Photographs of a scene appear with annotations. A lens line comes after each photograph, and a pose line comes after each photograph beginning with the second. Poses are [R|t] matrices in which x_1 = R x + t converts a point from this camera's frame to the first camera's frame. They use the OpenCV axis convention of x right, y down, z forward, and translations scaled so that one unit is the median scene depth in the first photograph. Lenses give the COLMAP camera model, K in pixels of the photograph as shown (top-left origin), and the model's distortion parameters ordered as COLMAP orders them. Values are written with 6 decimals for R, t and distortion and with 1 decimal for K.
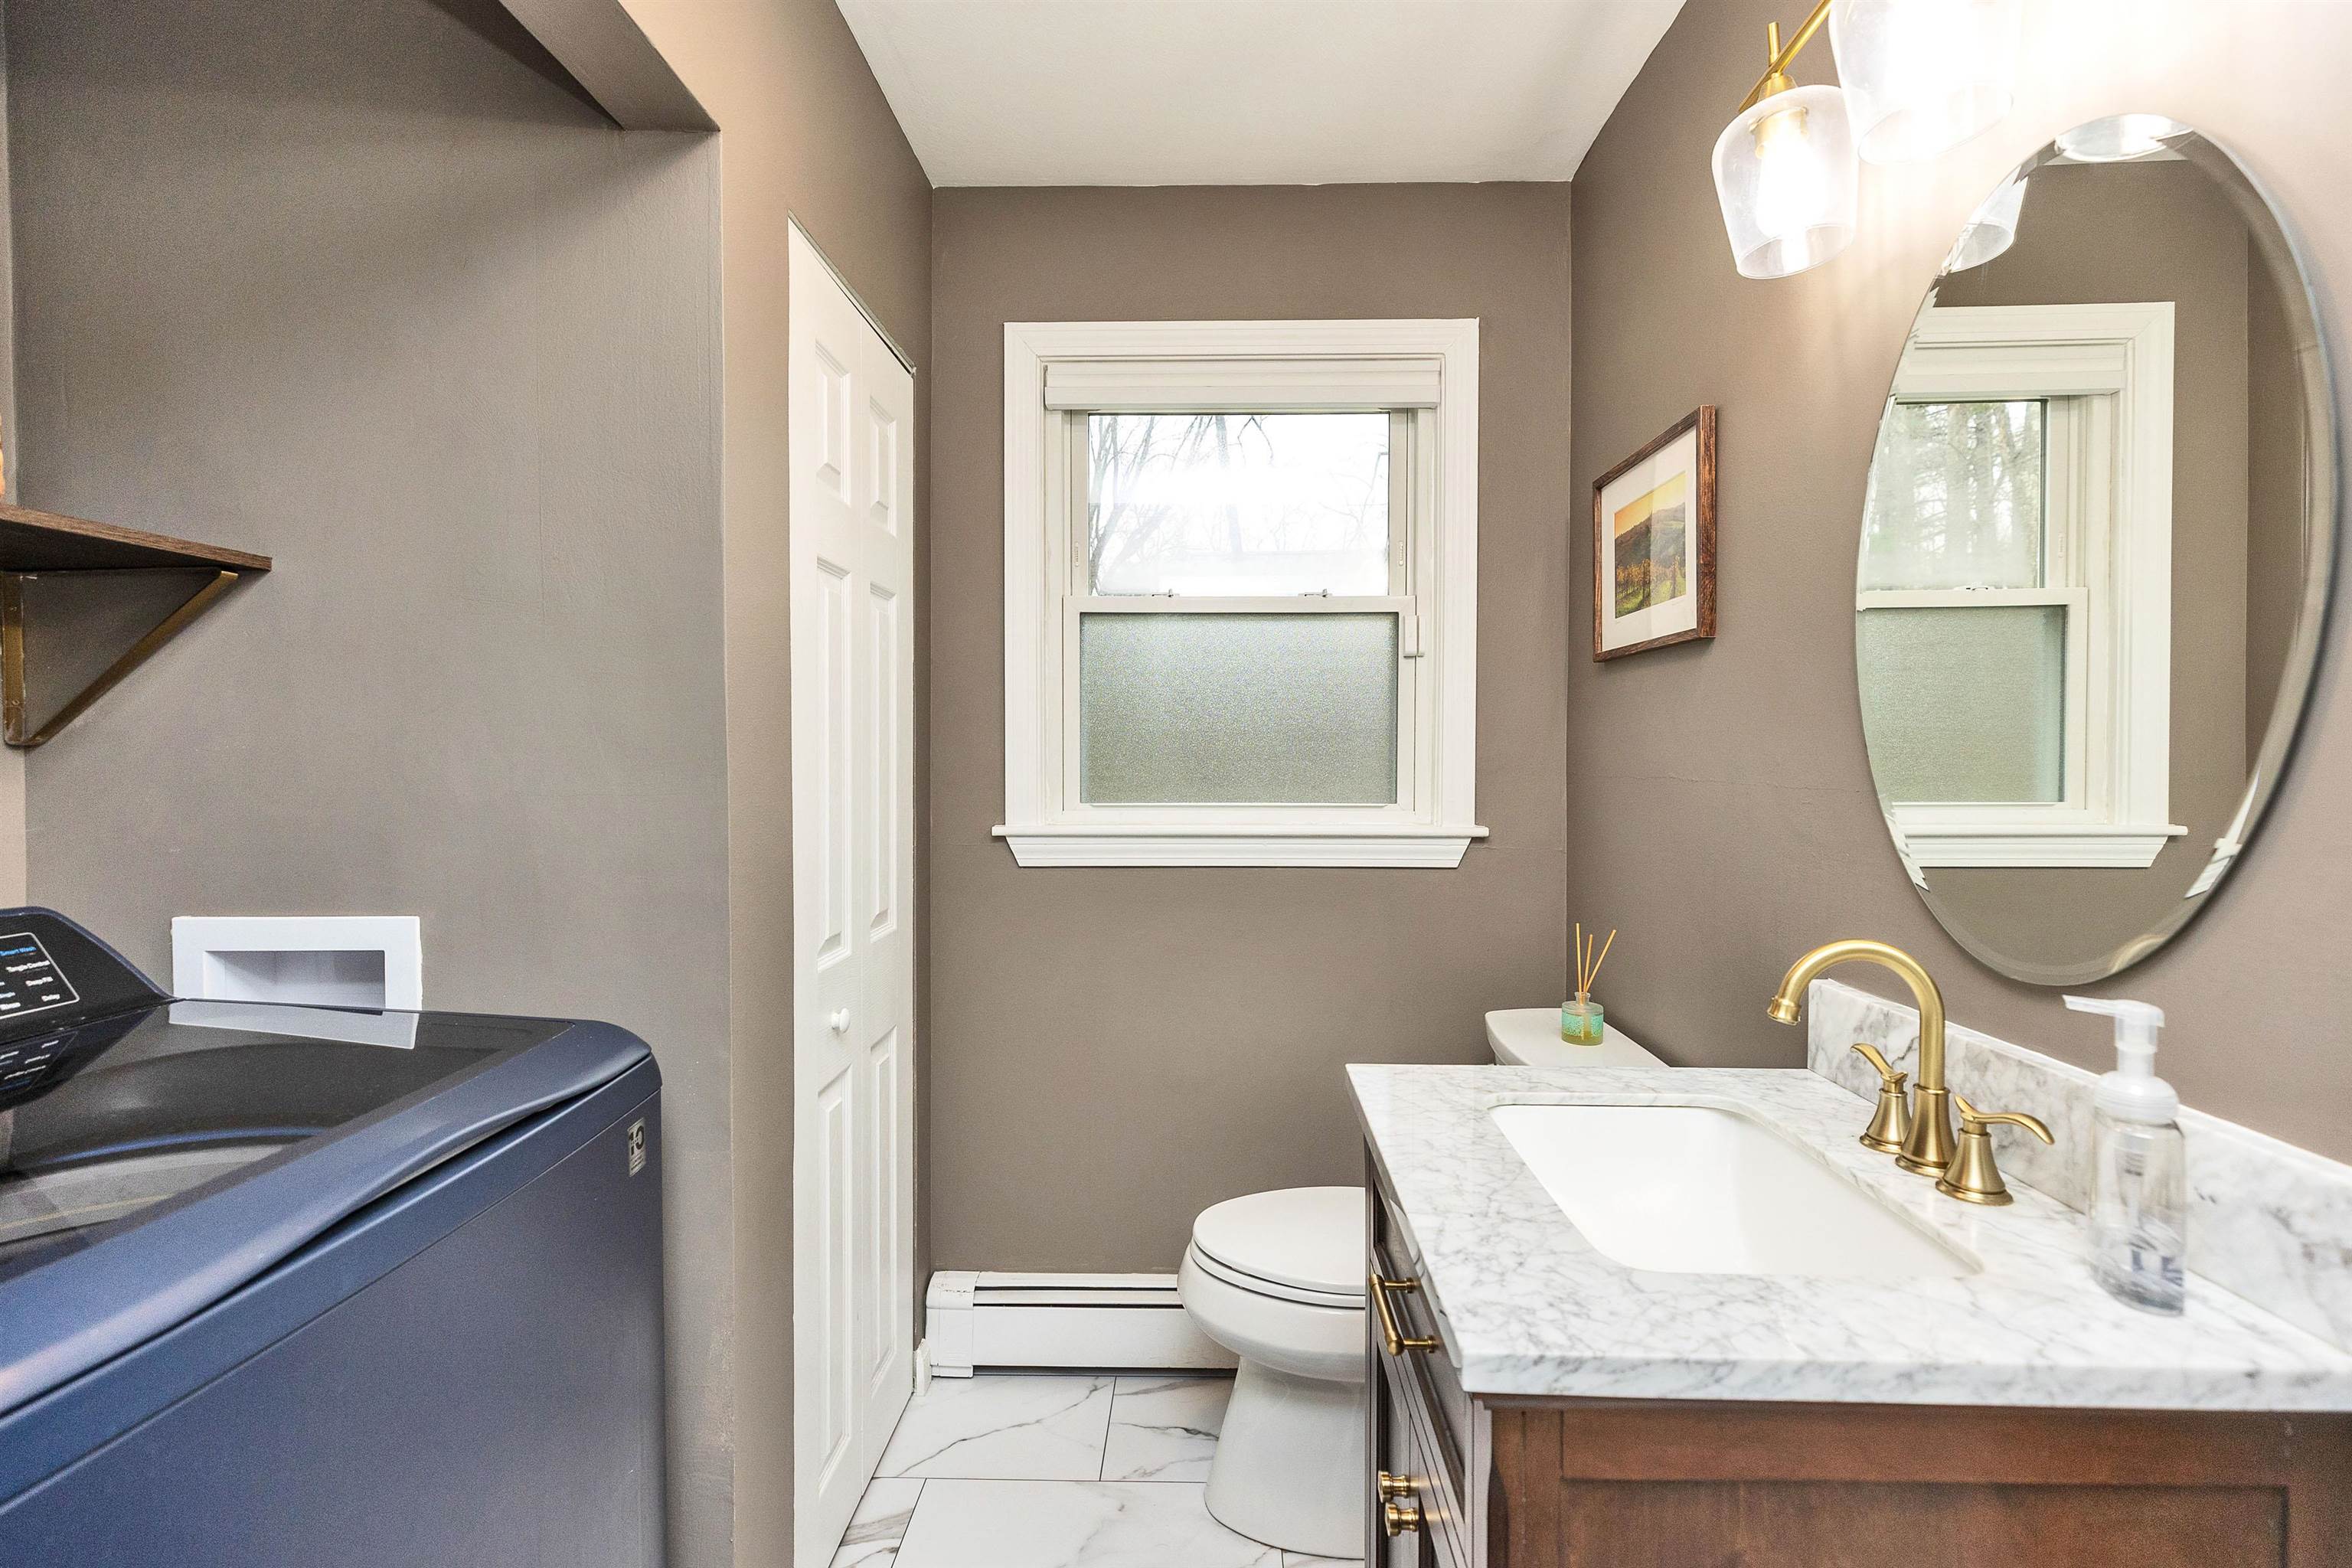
lens RADIAL K [[1064.5, 0, 1185.5], [0, 1064.5, 777.8], [0, 0, 1]] dist [0.000611, -0.000122]
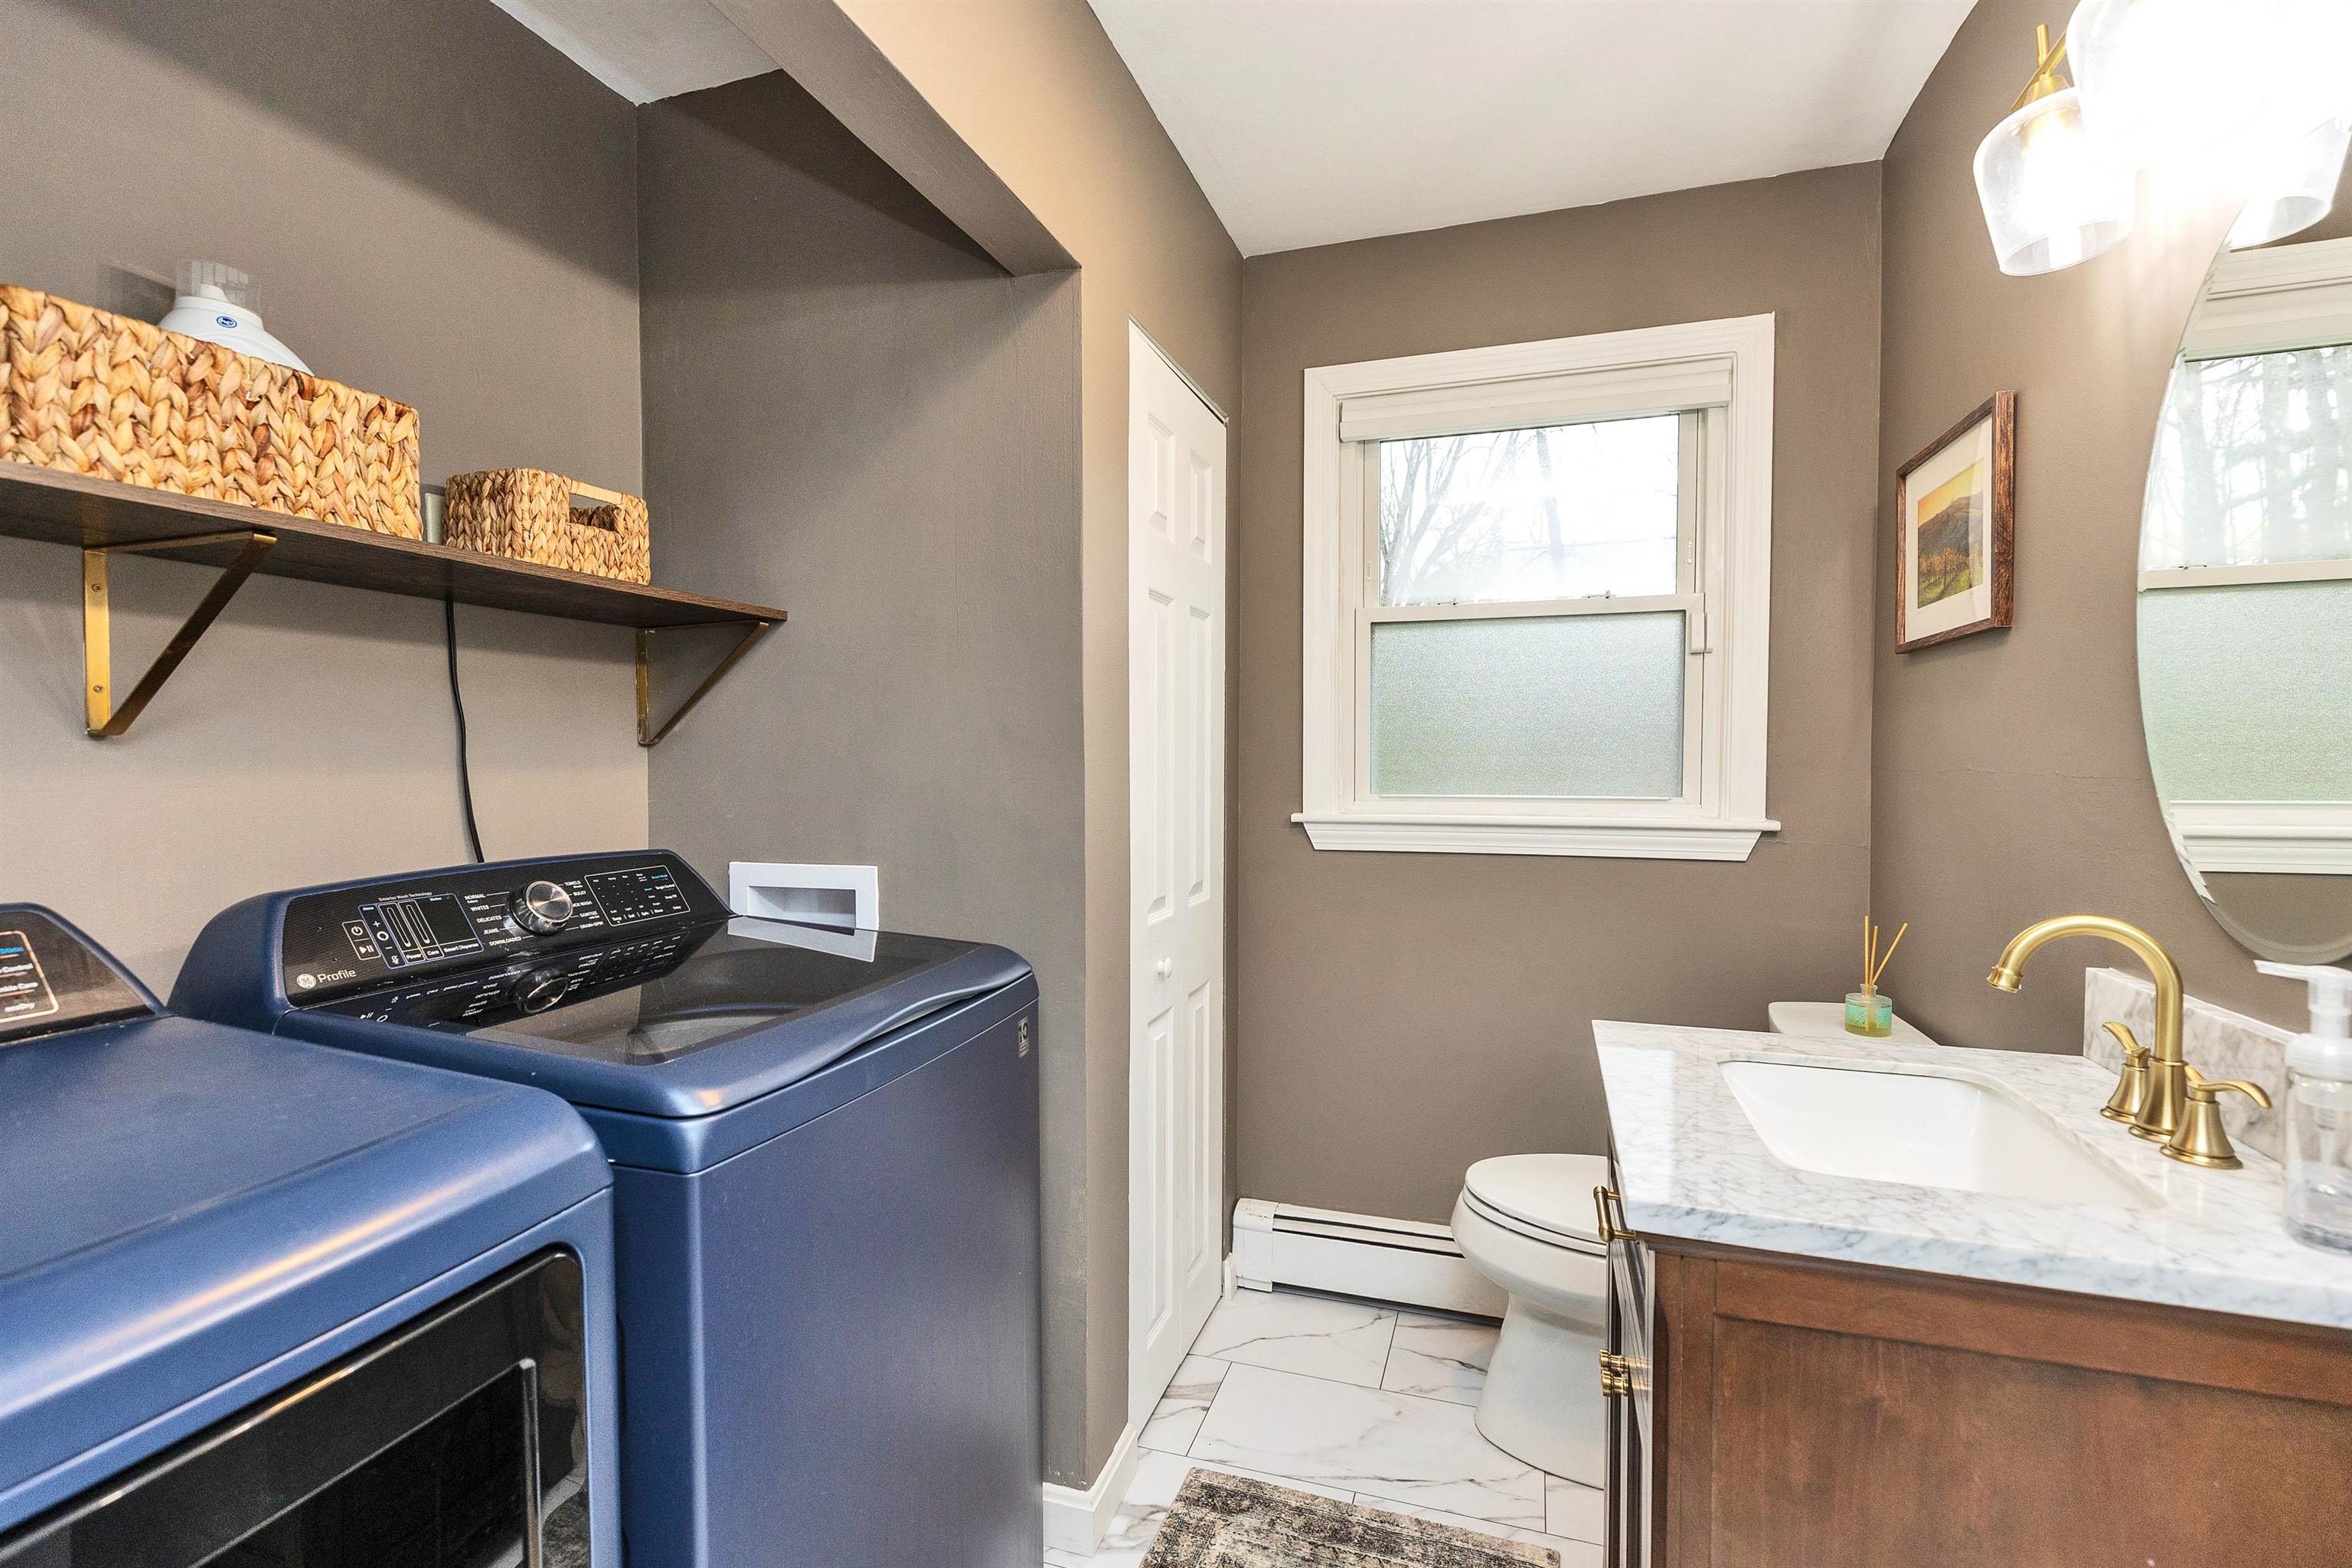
lens RADIAL K [[1059.1, 0, 1169.4], [0, 1059.1, 796.8], [0, 0, 1]] dist [0.000556, -0.000122]
pose [[0.953706, 0.009386, -0.300594, 0.054730], [-0.004692, 0.999856, 0.016333, 0.014948], [0.300704, -0.014167, 0.953612, -0.191395]]
